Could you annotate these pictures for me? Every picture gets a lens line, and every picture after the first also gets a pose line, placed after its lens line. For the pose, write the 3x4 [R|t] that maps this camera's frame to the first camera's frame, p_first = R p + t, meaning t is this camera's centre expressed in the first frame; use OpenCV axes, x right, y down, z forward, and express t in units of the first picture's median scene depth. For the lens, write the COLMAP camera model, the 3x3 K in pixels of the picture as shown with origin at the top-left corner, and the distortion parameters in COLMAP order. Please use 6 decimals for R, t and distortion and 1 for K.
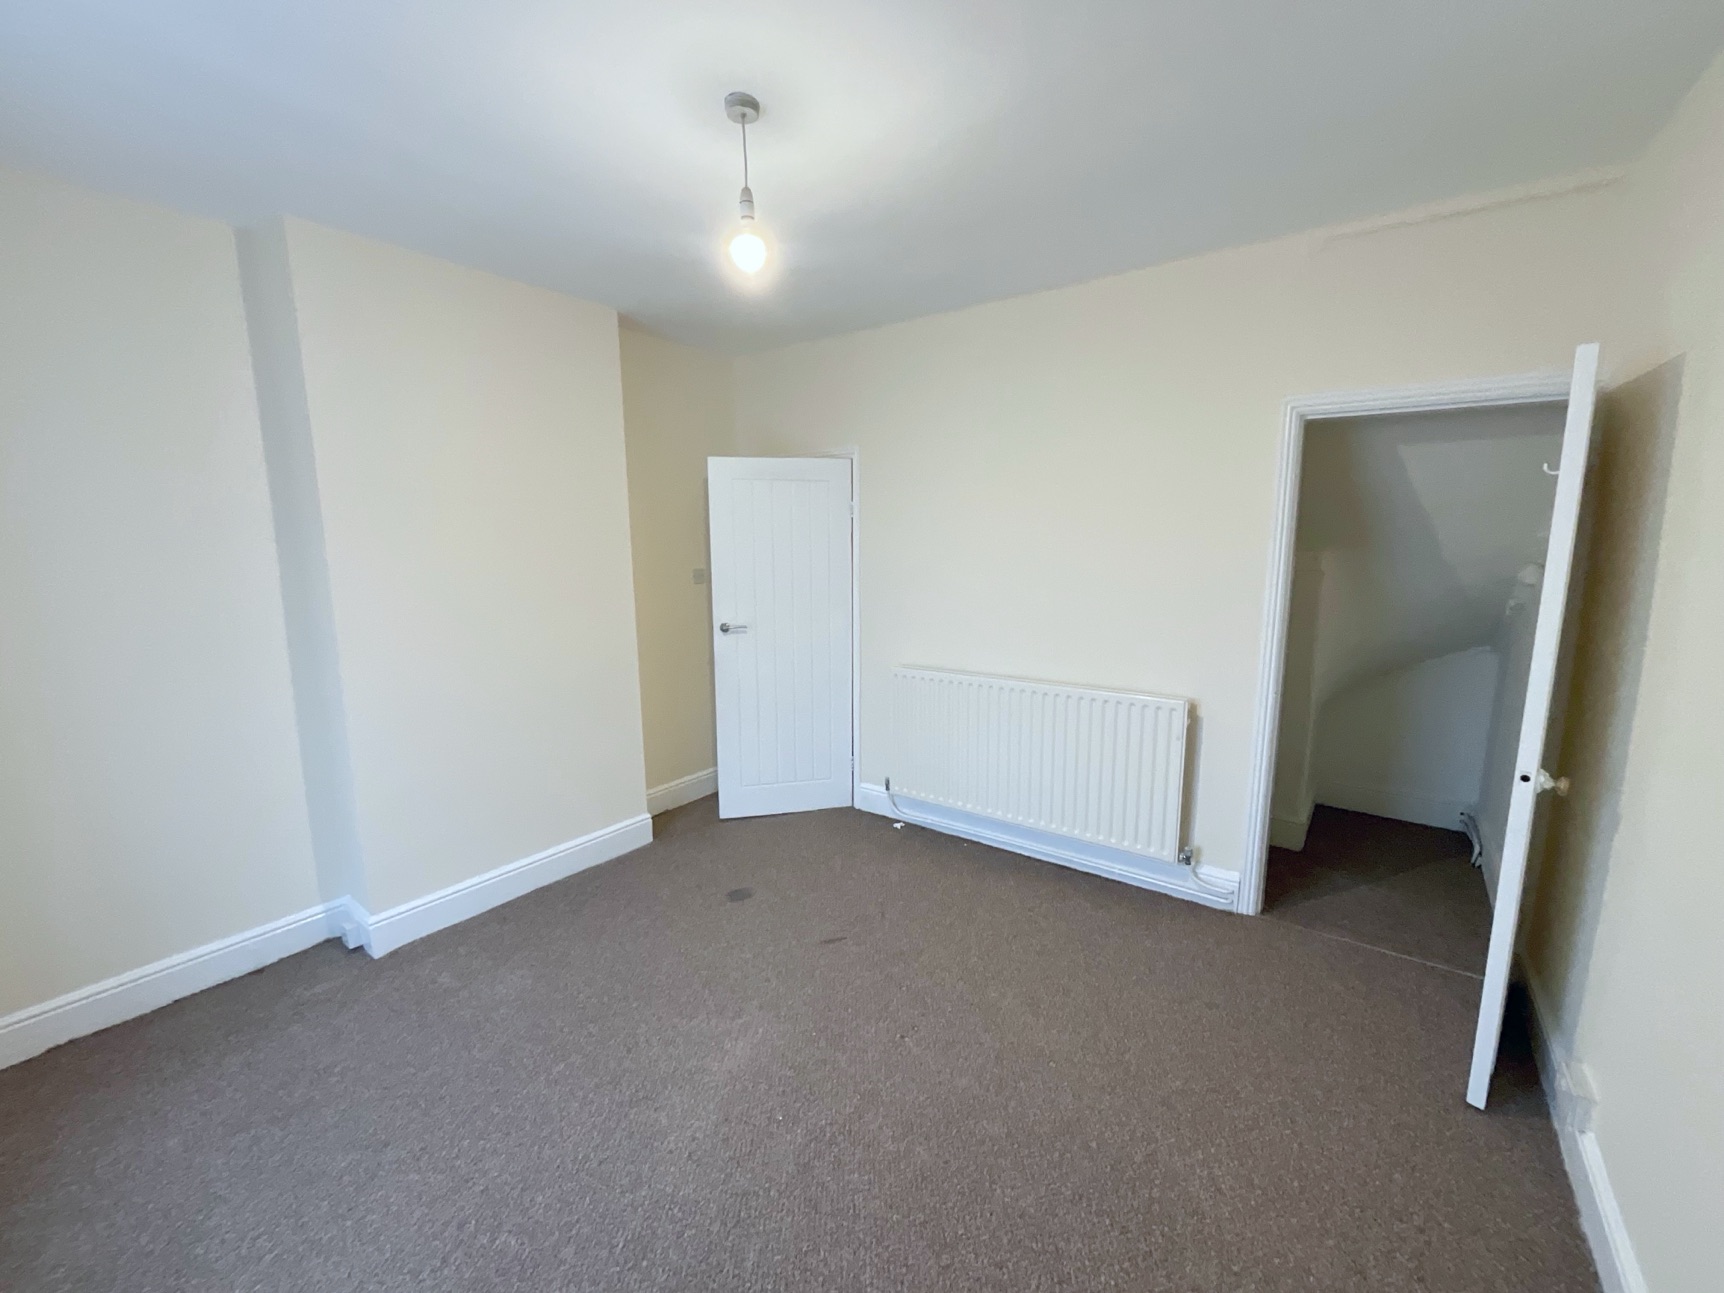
lens RADIAL K [[697.1, 0, 868.1], [0, 697.1, 652.0], [0, 0, 1]] dist [-0.006196, 0.003215]
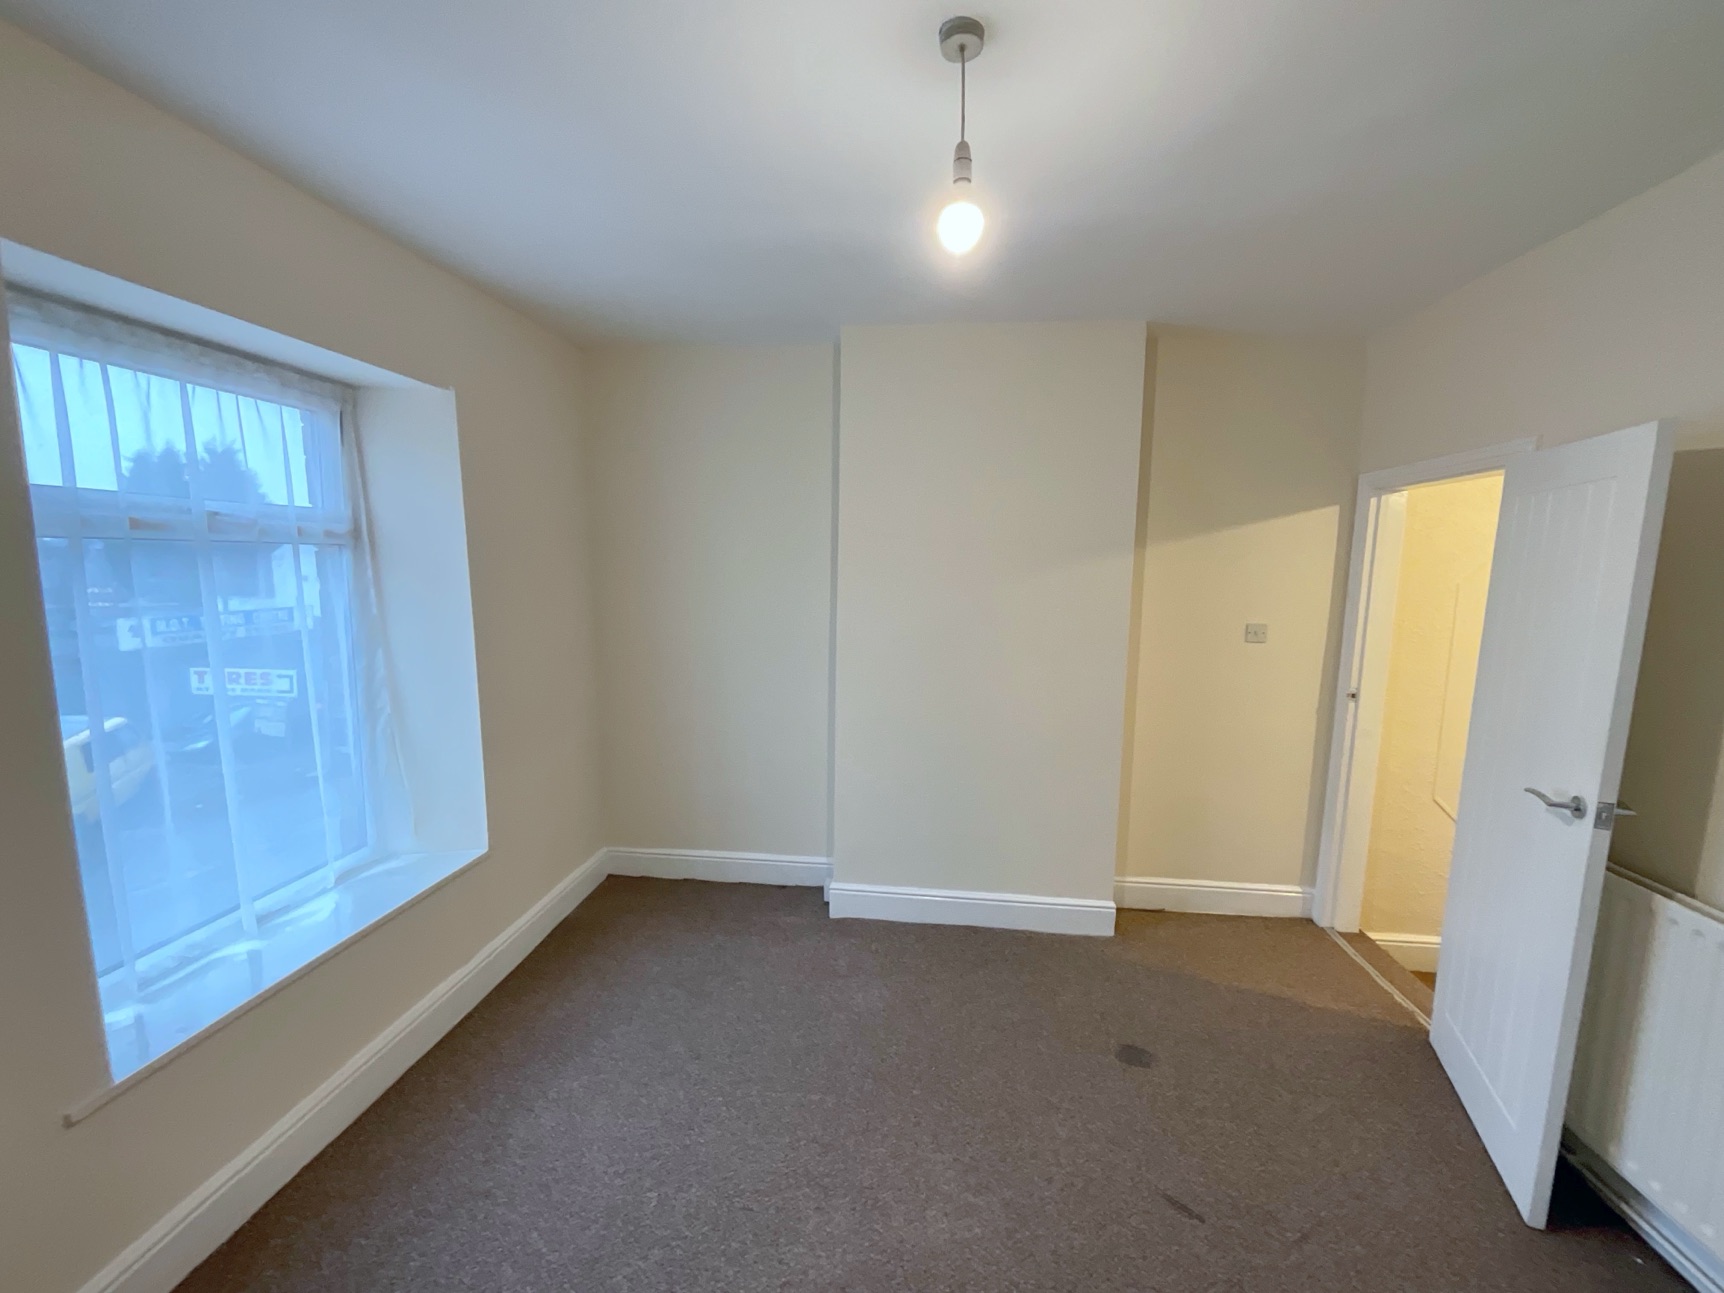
lens RADIAL K [[697.1, 0, 866.0], [0, 697.1, 646.6], [0, 0, 1]] dist [-0.006196, 0.003215]
pose [[0.499672, 0.116744, -0.858311, 0.281666], [-0.160931, 0.986137, 0.040443, -0.077376], [0.851134, 0.117920, 0.511533, 0.331451]]
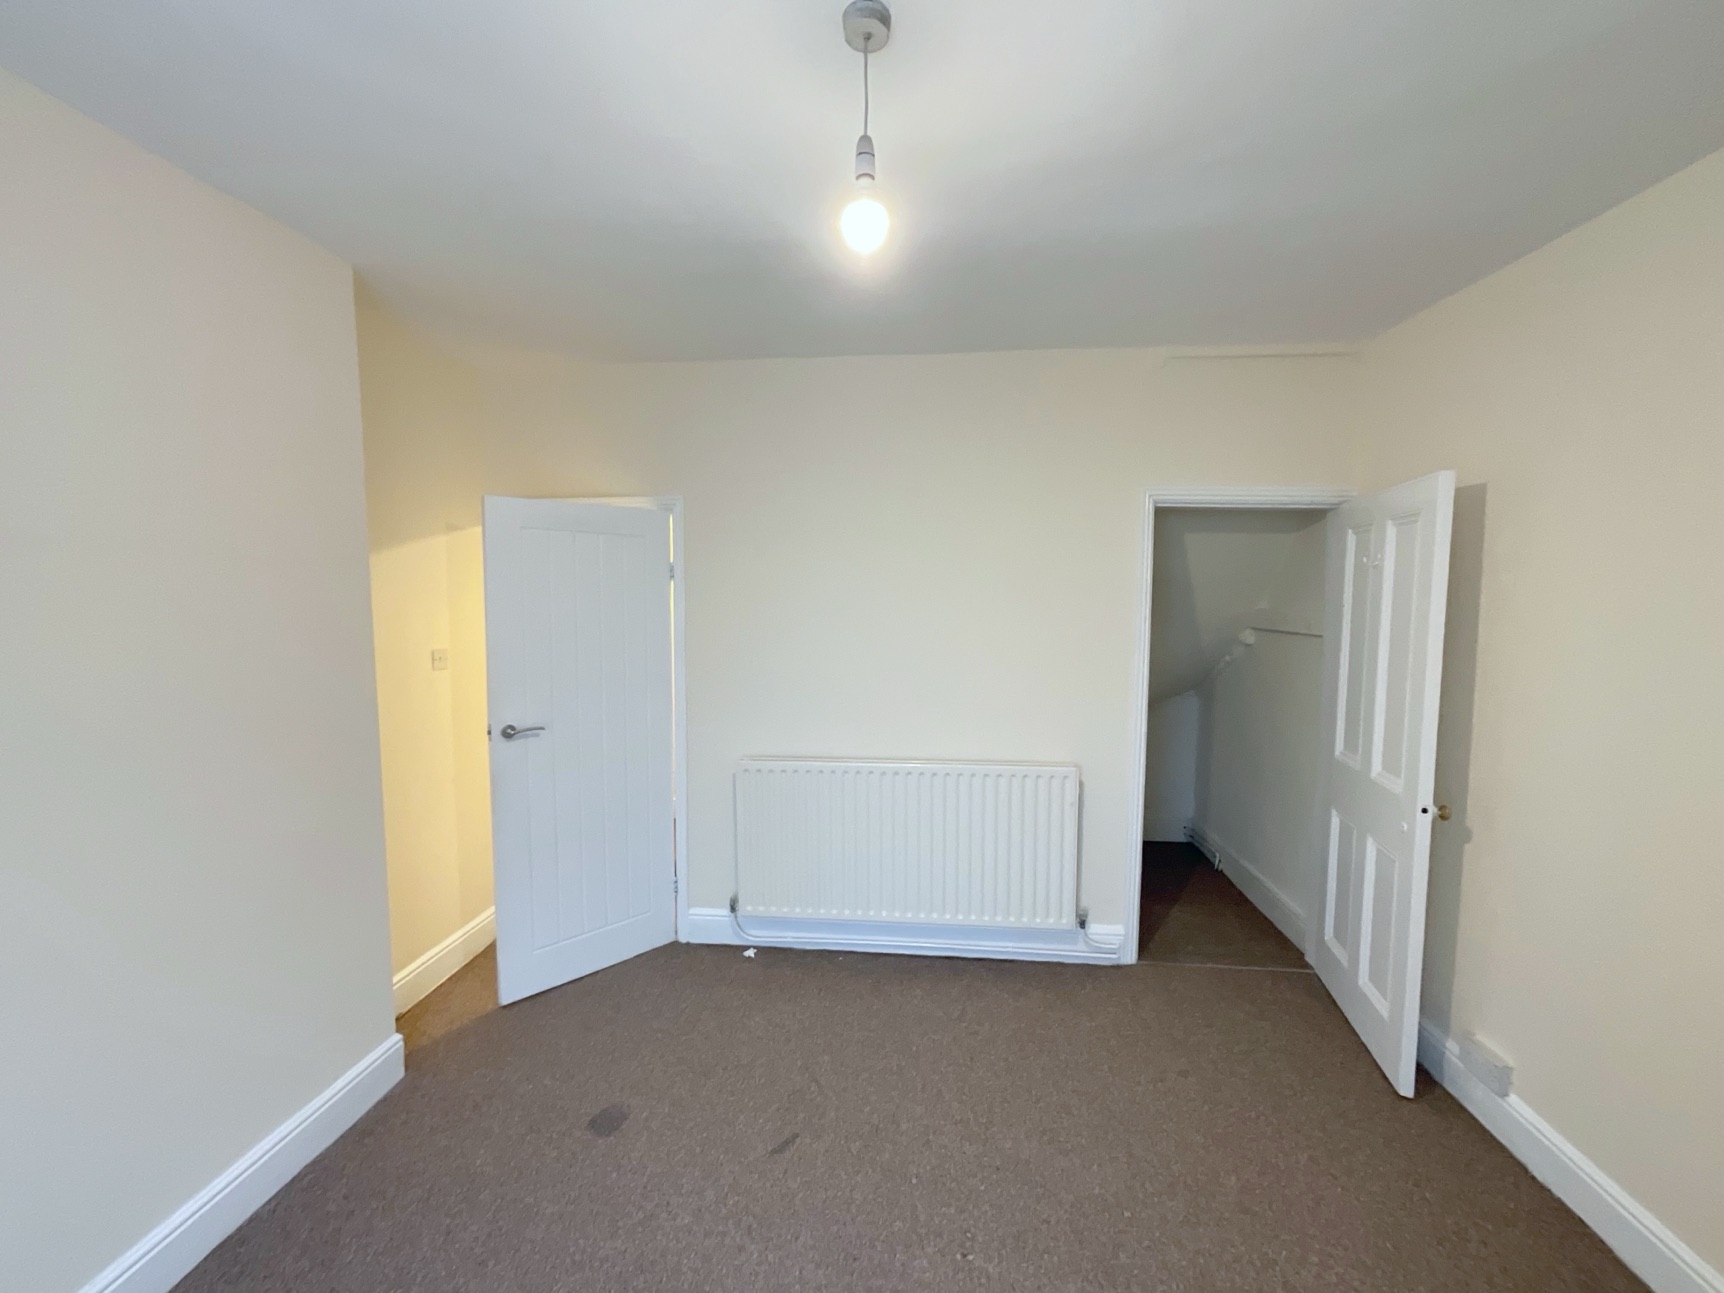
lens RADIAL K [[697.1, 0, 858.7], [0, 697.1, 648.9], [0, 0, 1]] dist [-0.006196, 0.003215]
pose [[0.862474, -0.032410, 0.505062, -0.320397], [0.074622, 0.995184, -0.063567, -0.059677], [-0.500570, 0.092514, 0.860739, 0.250665]]
